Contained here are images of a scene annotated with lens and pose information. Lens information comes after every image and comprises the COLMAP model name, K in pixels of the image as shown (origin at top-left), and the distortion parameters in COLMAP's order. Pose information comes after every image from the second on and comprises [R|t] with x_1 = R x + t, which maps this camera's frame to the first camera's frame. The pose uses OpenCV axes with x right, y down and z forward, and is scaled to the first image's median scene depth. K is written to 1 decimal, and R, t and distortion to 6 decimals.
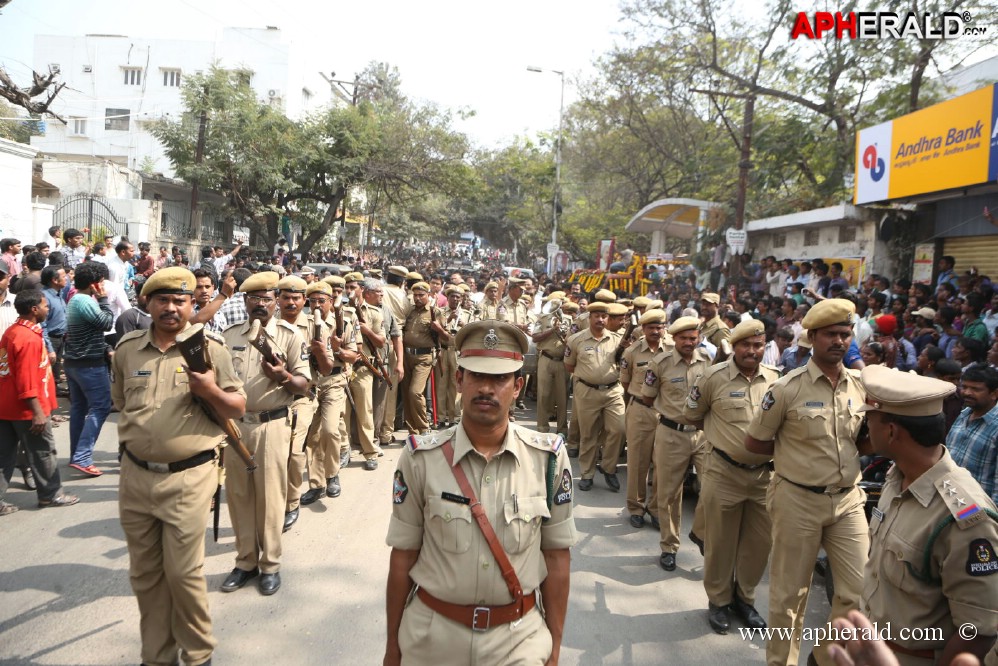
lens RADIAL K [[684.2, 0, 500.7], [0, 684.2, 313.0], [0, 0, 1]] dist [-0.124998, 0.101965]
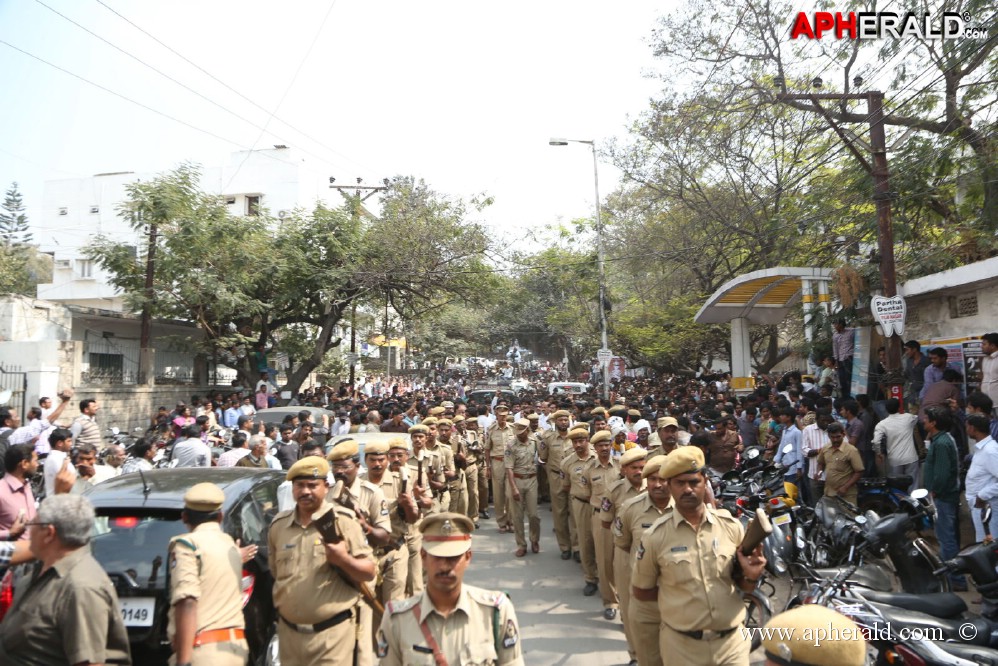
lens RADIAL K [[684.2, 0, 500.7], [0, 684.2, 313.0], [0, 0, 1]] dist [-0.124998, 0.101965]
pose [[0.992087, -0.099591, -0.076454, 0.021986], [0.085713, 0.982193, -0.167185, -0.020270], [0.091743, 0.159309, 0.982957, 0.201082]]
